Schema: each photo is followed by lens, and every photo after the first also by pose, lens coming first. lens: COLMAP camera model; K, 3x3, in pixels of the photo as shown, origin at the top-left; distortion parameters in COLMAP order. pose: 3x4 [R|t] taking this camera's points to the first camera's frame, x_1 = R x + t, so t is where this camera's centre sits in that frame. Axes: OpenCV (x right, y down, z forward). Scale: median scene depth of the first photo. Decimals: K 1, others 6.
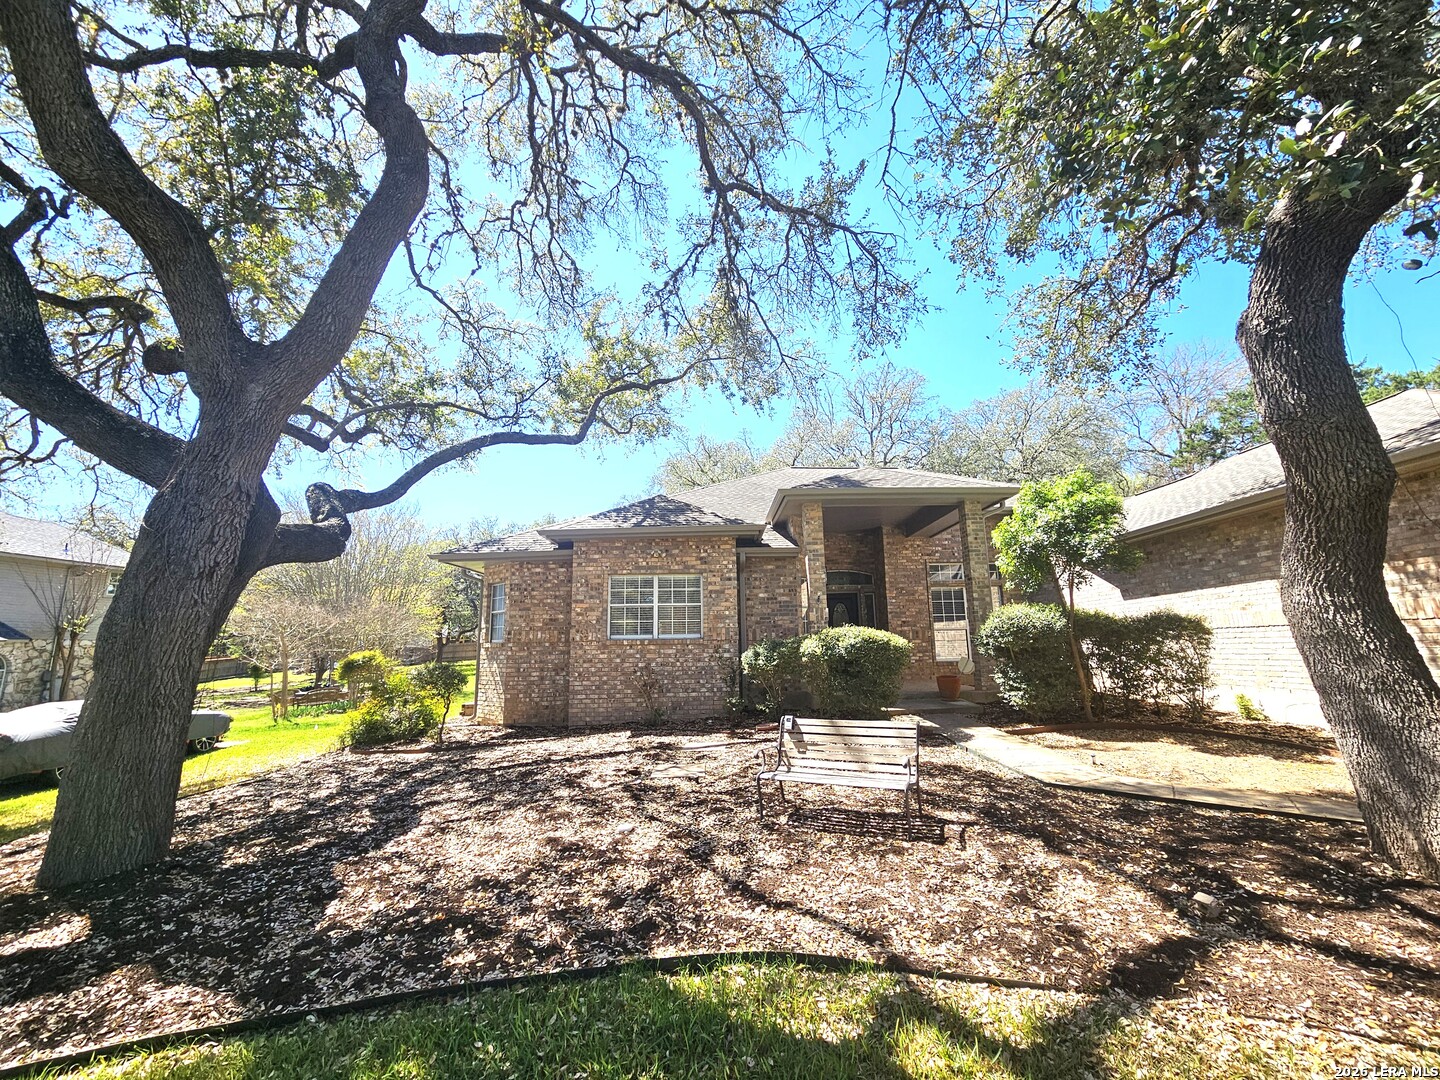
lens RADIAL K [[571.0, 0, 721.4], [0, 571.0, 543.9], [0, 0, 1]] dist [0.001424, 0.000032]
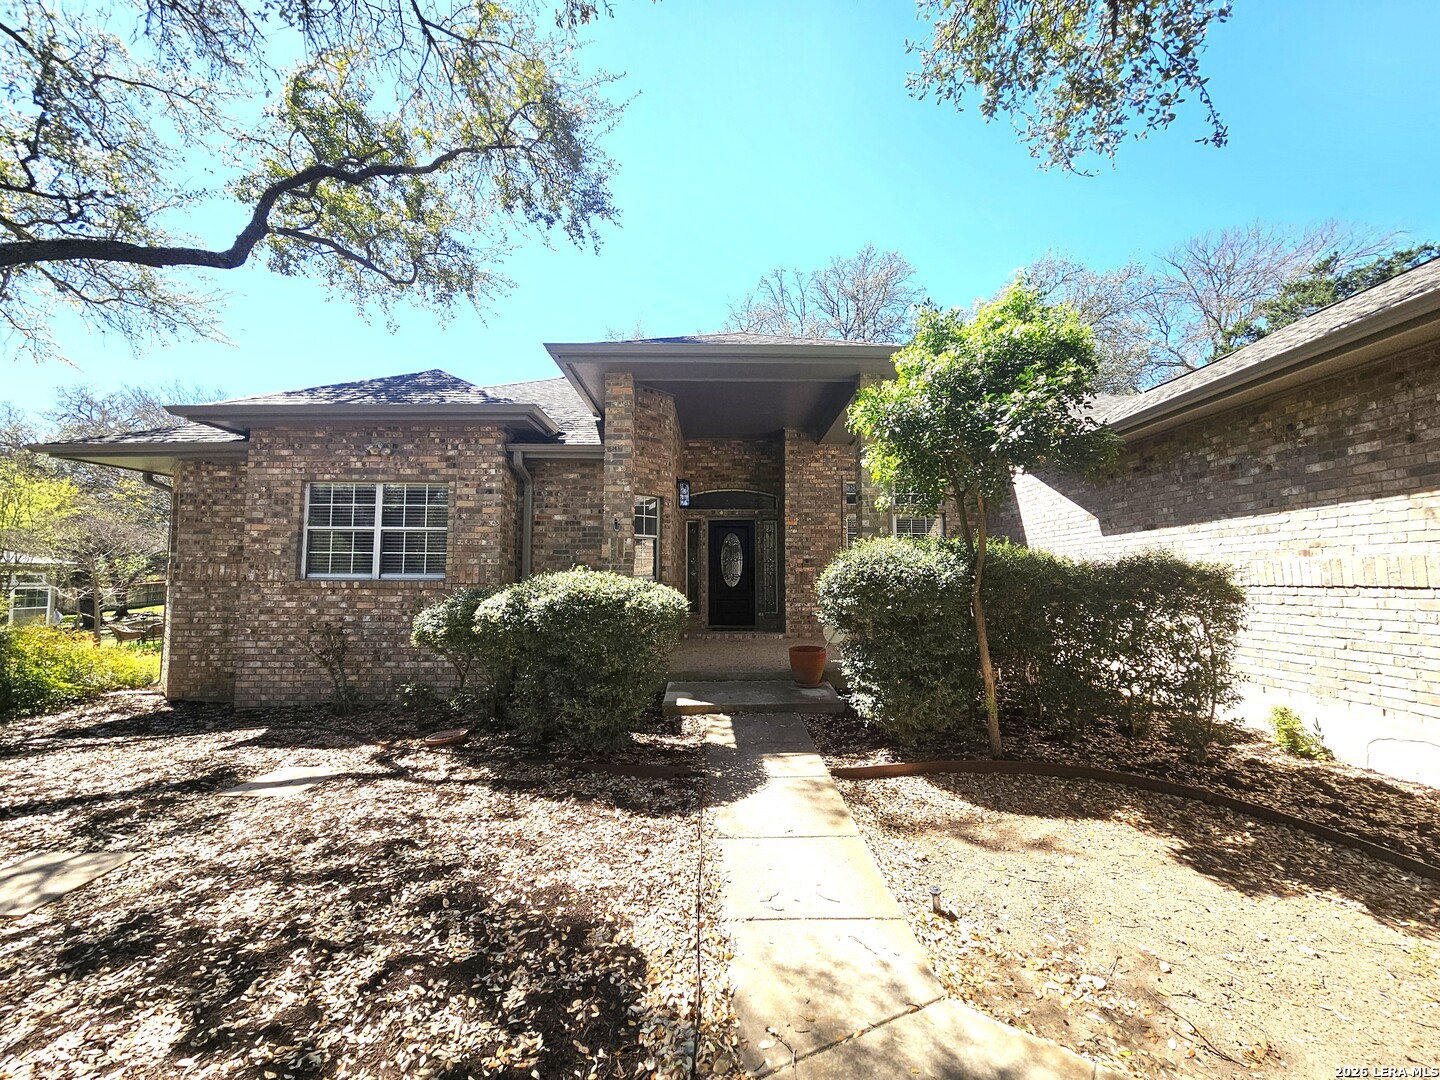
lens RADIAL K [[571.0, 0, 720.1], [0, 571.0, 536.9], [0, 0, 1]] dist [0.001424, 0.000032]
pose [[0.999613, 0.019452, -0.019877, 0.298565], [-0.017184, 0.993945, 0.108526, 0.039560], [0.021868, -0.108142, 0.993895, 0.365343]]
